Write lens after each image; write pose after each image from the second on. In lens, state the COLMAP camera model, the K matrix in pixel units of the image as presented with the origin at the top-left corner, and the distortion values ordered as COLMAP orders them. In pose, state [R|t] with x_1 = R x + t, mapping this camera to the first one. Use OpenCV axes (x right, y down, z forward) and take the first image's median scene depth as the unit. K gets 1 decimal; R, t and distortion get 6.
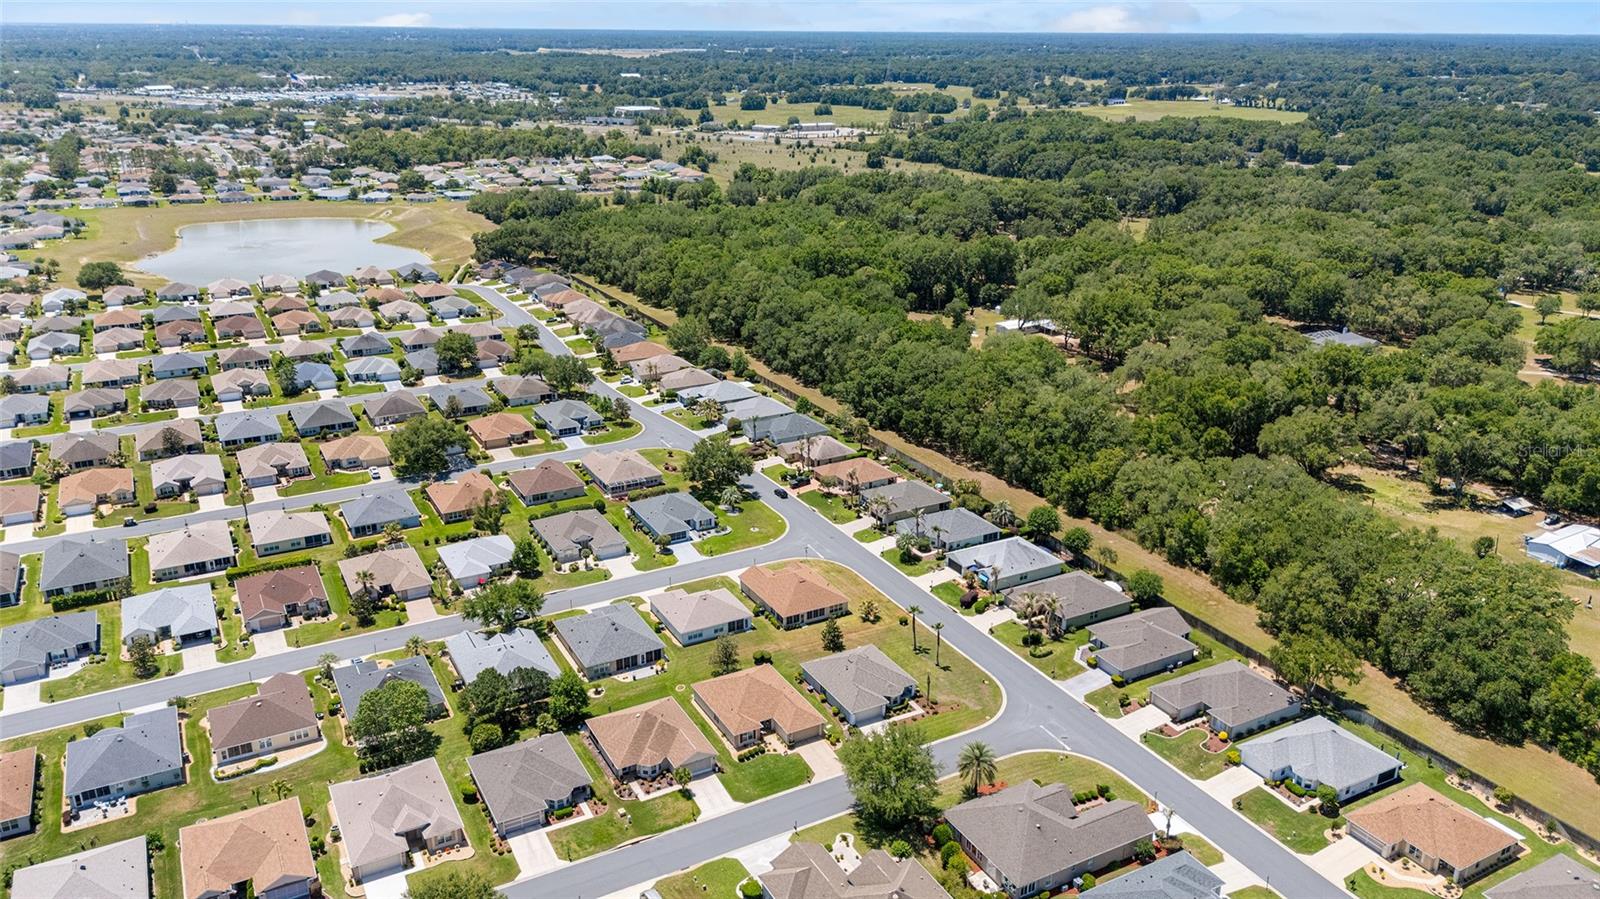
lens RADIAL K [[1175.1, 0, 805.3], [0, 1175.1, 451.3], [0, 0, 1]] dist [0.077158, -0.094010]
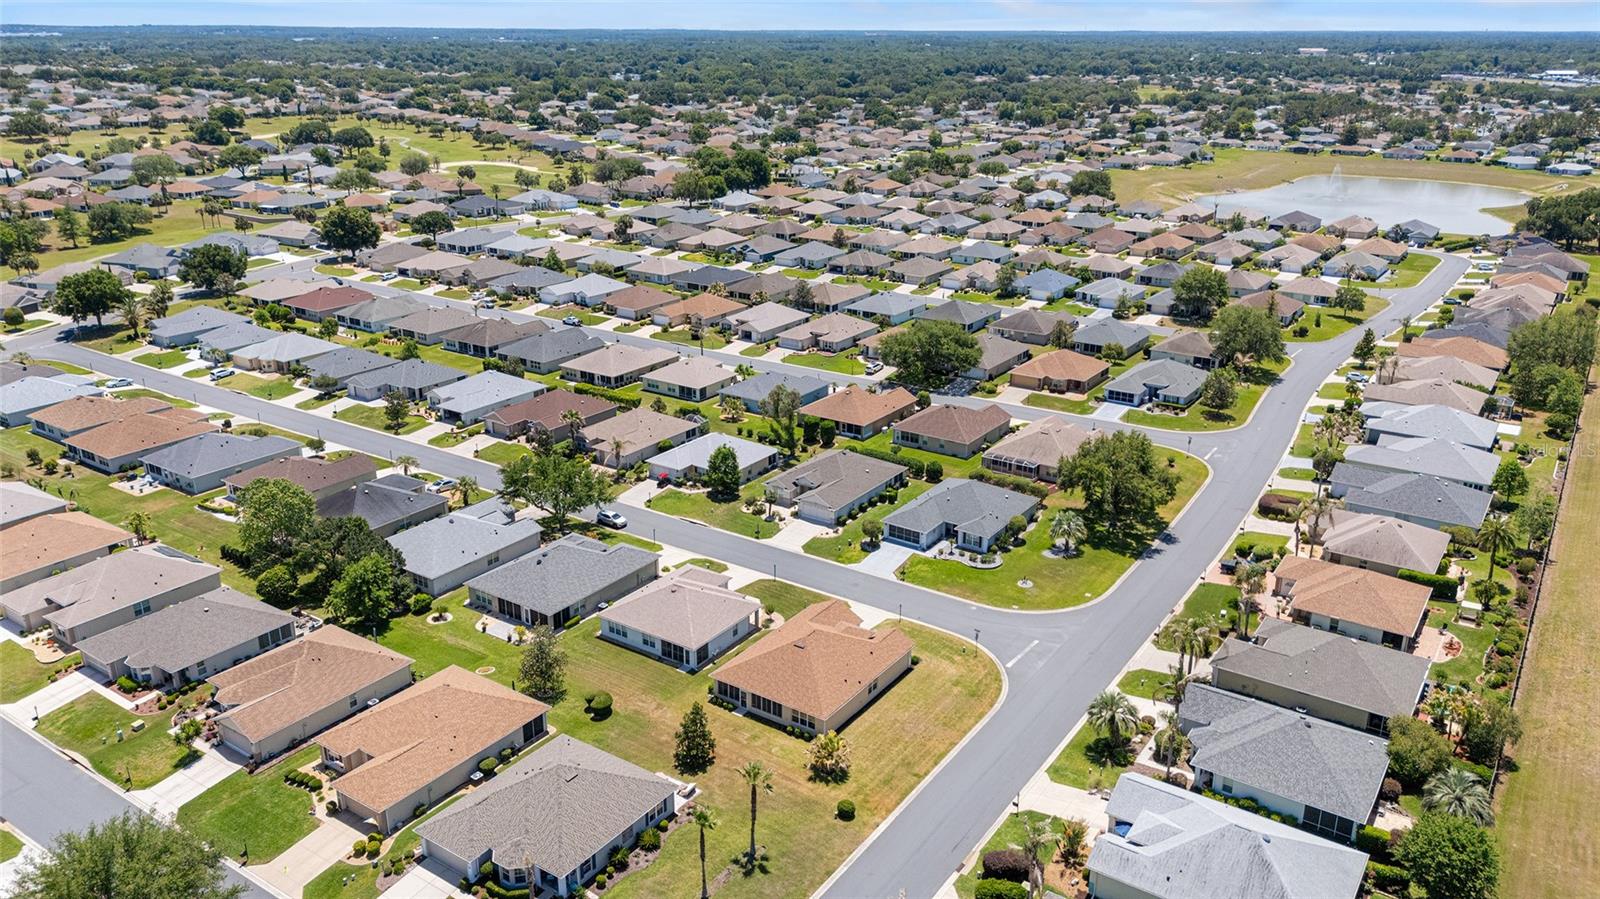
lens RADIAL K [[1171.1, 0, 803.3], [0, 1171.1, 449.5], [0, 0, 1]] dist [0.115848, -0.160067]
pose [[0.449694, 0.294353, -0.843286, 0.324209], [-0.303078, 0.938408, 0.165935, -0.049235], [0.840190, 0.180961, 0.511208, 0.533197]]
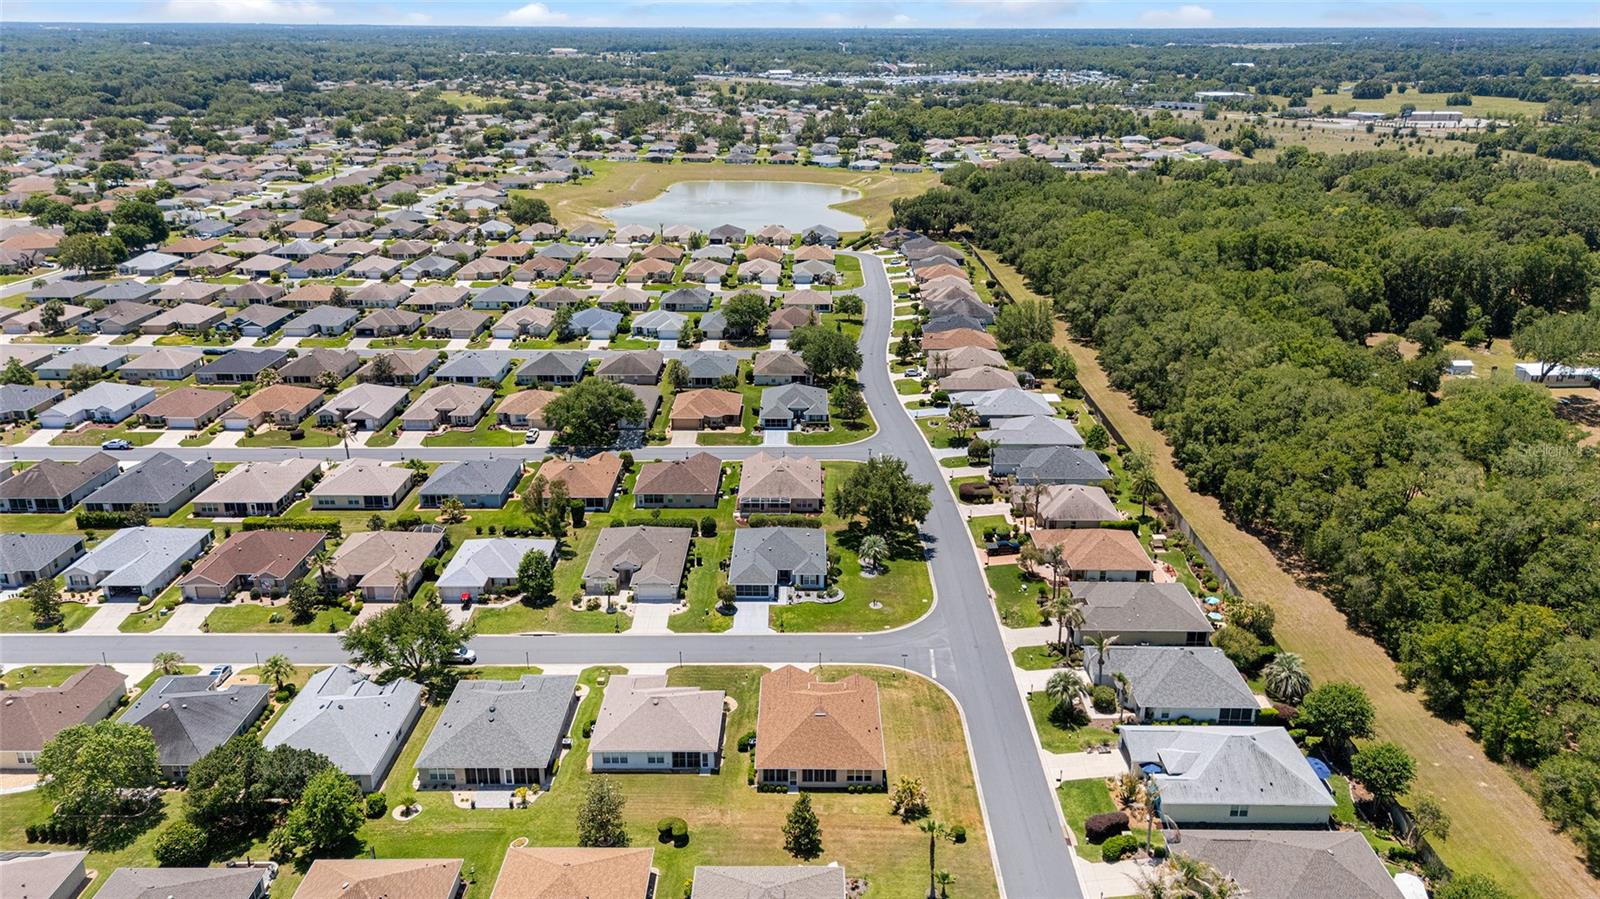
lens RADIAL K [[1175.1, 0, 805.3], [0, 1175.1, 451.3], [0, 0, 1]] dist [0.077158, -0.094010]
pose [[0.873963, 0.160214, -0.458825, 0.185318], [-0.161185, 0.986217, 0.037350, -0.032588], [0.458485, 0.041313, 0.887741, 0.343538]]
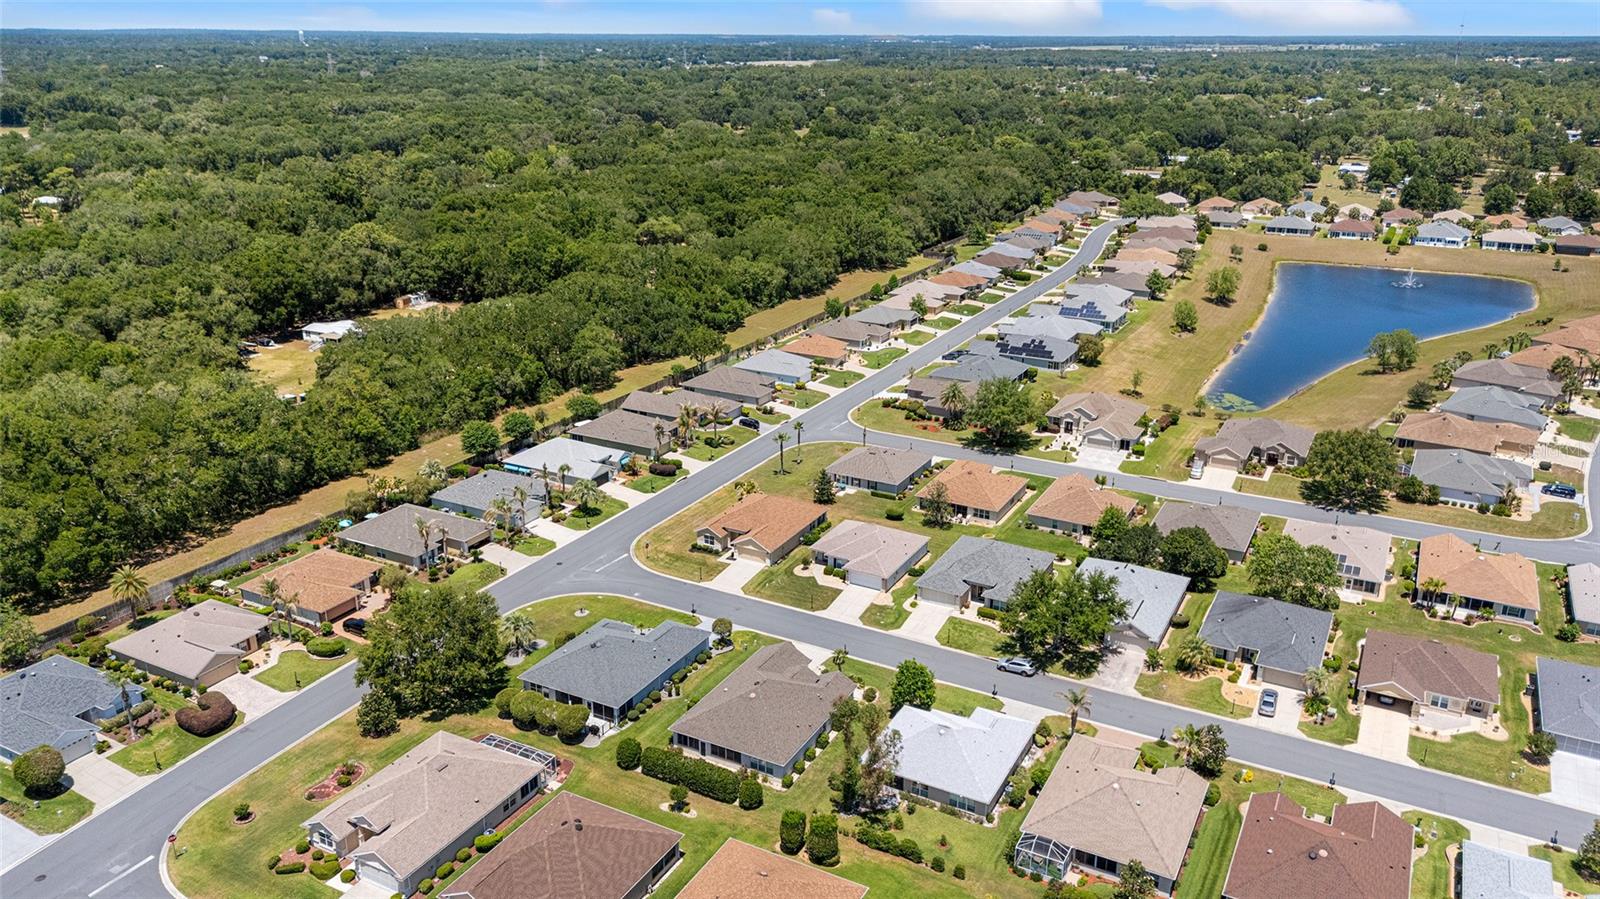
lens RADIAL K [[1171.1, 0, 803.3], [0, 1171.1, 449.5], [0, 0, 1]] dist [0.115848, -0.160067]
pose [[-0.544557, -0.288611, 0.787503, -0.500120], [0.278440, 0.823472, 0.494334, -0.243787], [-0.791157, 0.488465, -0.368066, 0.960486]]
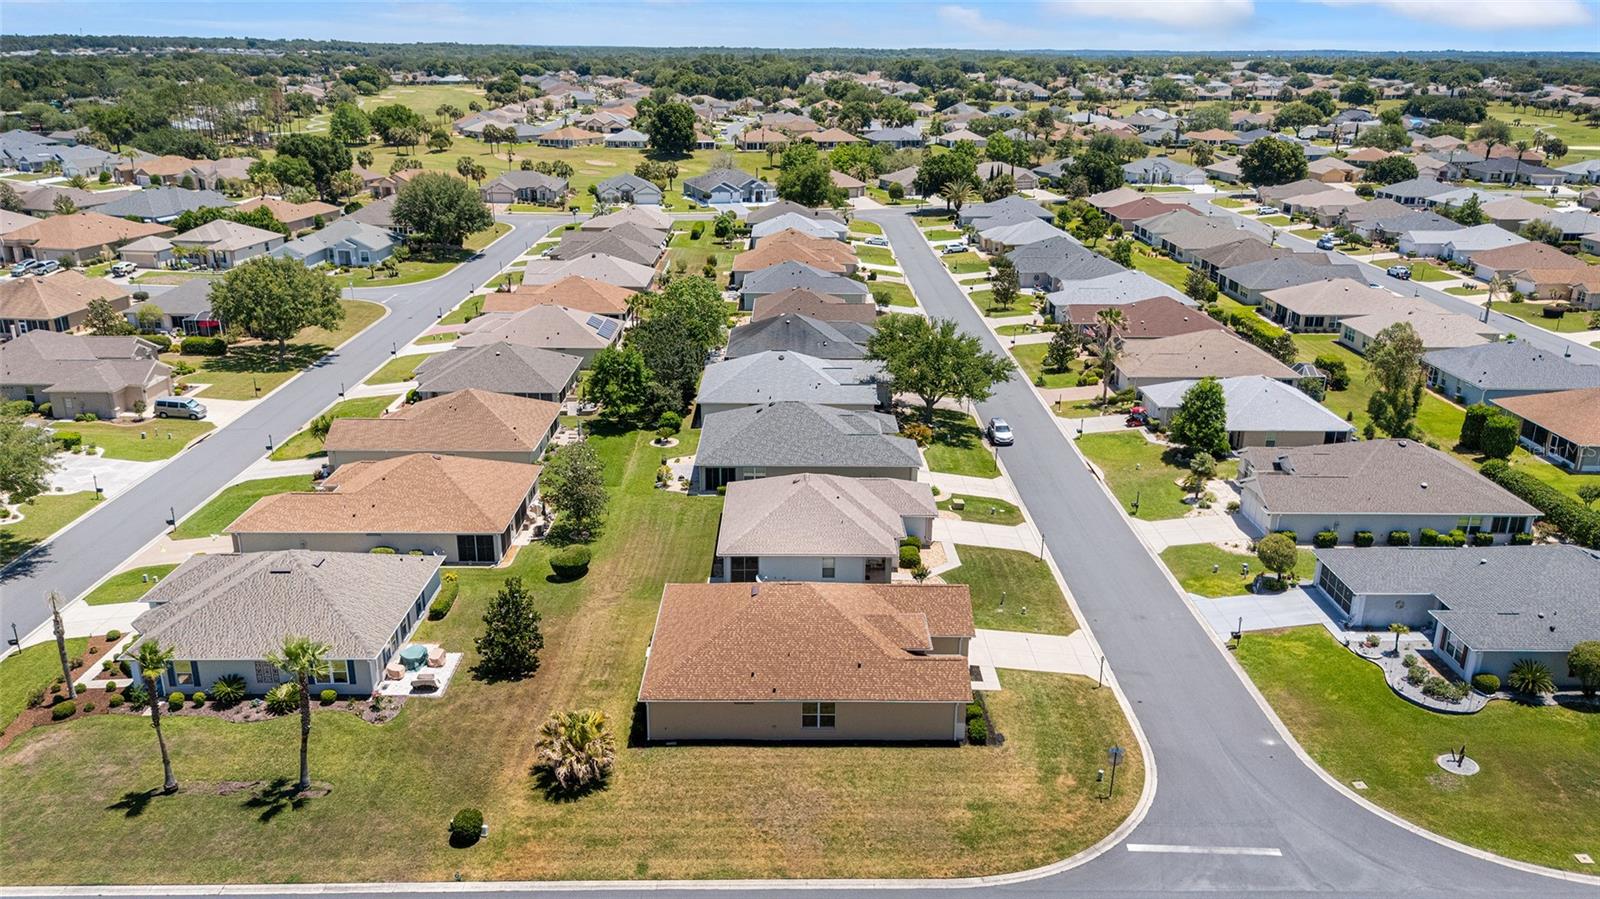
lens RADIAL K [[1175.1, 0, 805.3], [0, 1175.1, 451.3], [0, 0, 1]] dist [0.077158, -0.094010]
pose [[-0.472892, 0.272528, -0.837915, 0.181392], [-0.313649, 0.836611, 0.449117, -0.047998], [0.823406, 0.475195, -0.310149, 0.821520]]
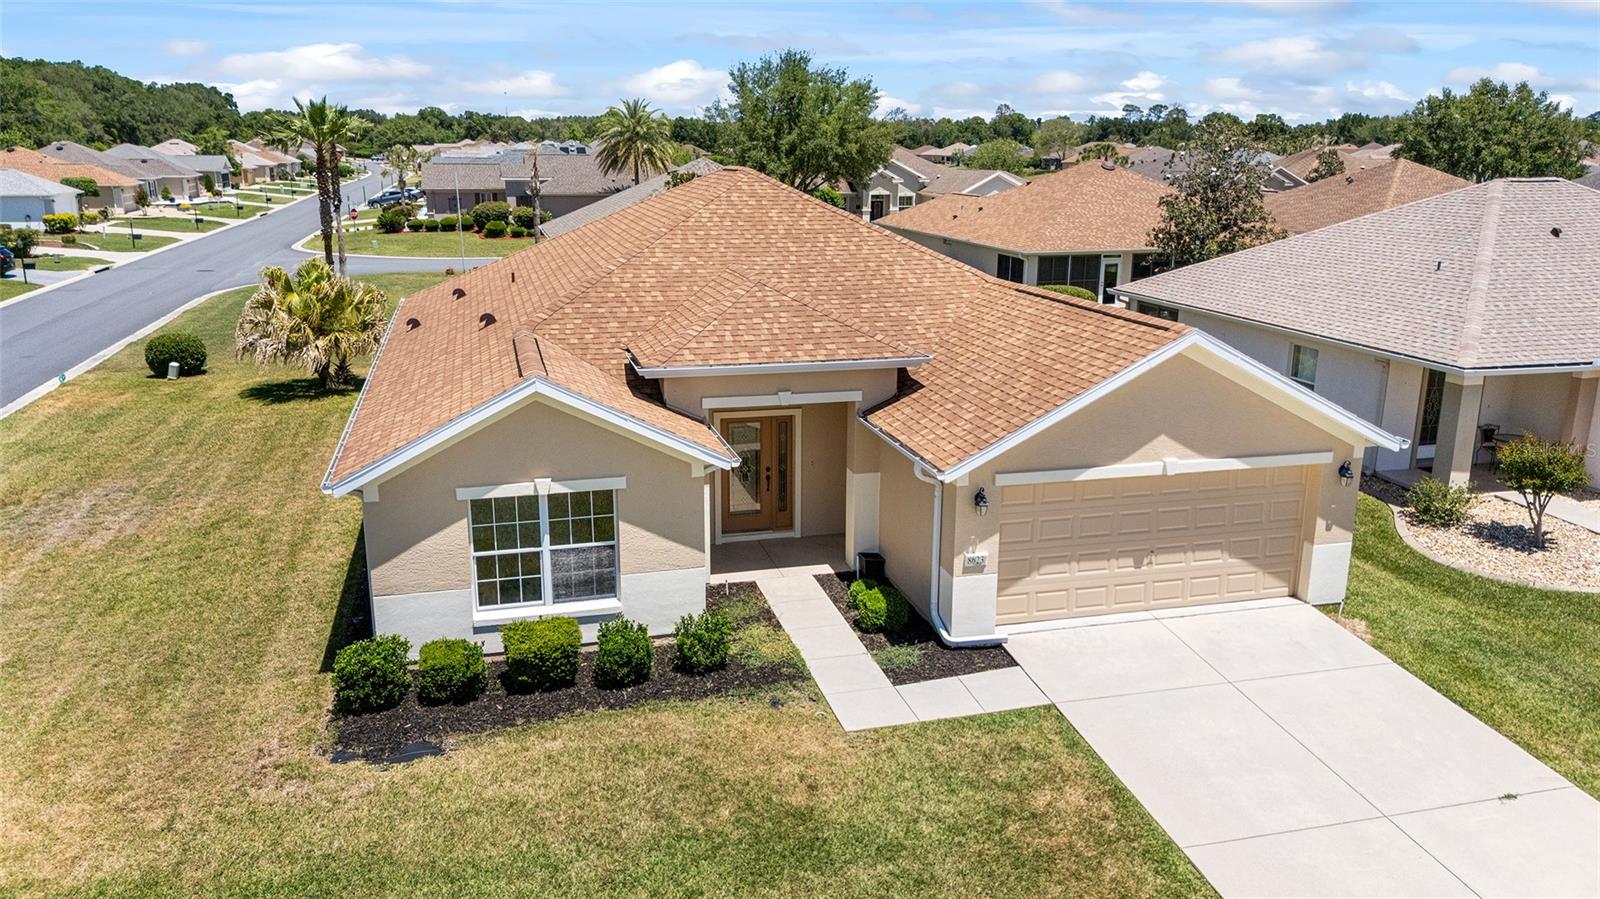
lens RADIAL K [[1175.1, 0, 805.3], [0, 1175.1, 451.3], [0, 0, 1]] dist [0.077158, -0.094010]
pose [[-0.971880, -0.073477, 0.223719, -0.029946], [0.066990, 0.824539, 0.561825, 0.050033], [-0.225746, 0.561013, -0.796431, 0.834665]]
